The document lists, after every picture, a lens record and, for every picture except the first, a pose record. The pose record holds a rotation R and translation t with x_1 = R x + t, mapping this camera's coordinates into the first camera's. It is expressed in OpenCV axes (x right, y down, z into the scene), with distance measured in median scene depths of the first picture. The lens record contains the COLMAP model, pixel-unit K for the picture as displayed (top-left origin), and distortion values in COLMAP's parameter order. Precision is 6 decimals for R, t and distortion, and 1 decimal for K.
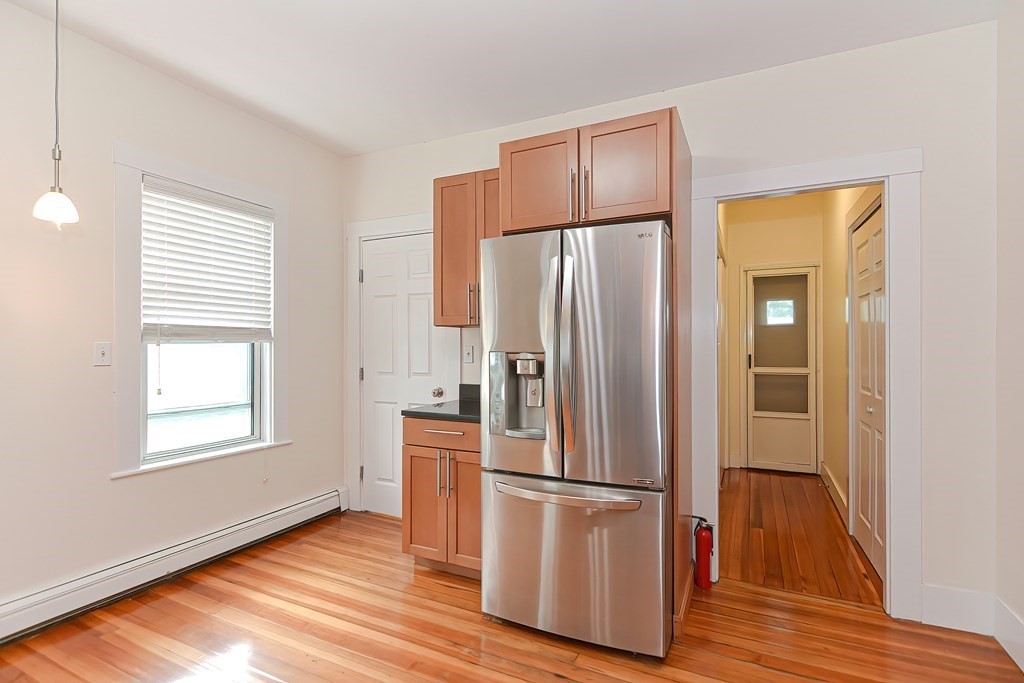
lens RADIAL K [[513.9, 0, 526.3], [0, 513.9, 341.1], [0, 0, 1]] dist [0.002921, 0.000014]
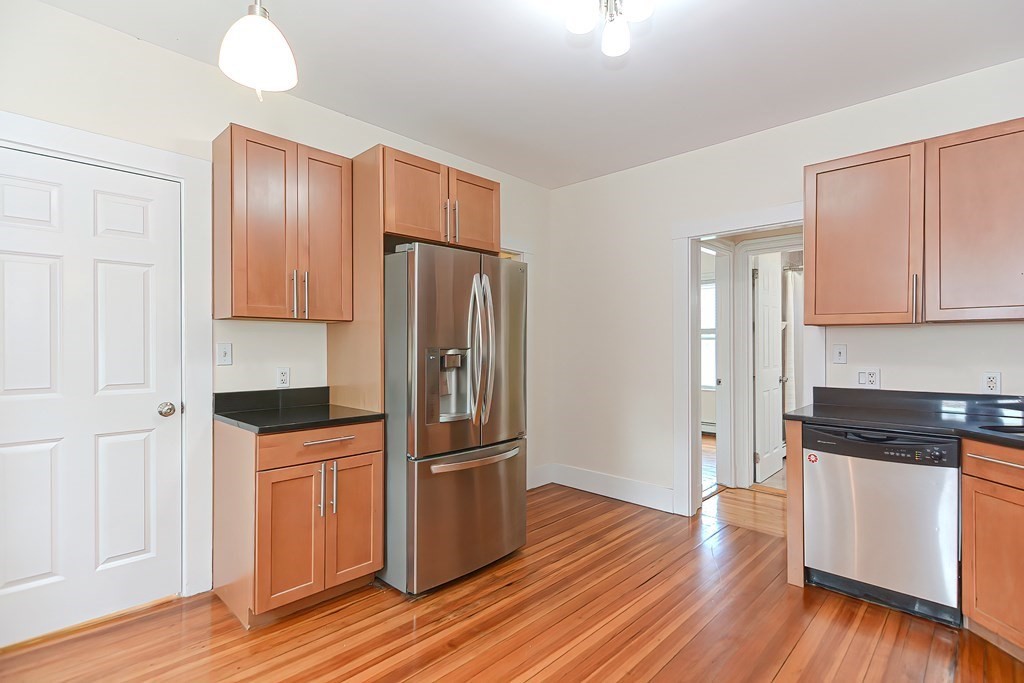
lens RADIAL K [[494.1, 0, 525.3], [0, 494.1, 340.8], [0, 0, 1]] dist [0.003151, -0.000920]
pose [[0.281063, 0.011640, 0.959619, -0.706581], [-0.008723, 0.999916, -0.009574, 0.008772], [-0.959650, -0.005680, 0.281141, 0.351939]]
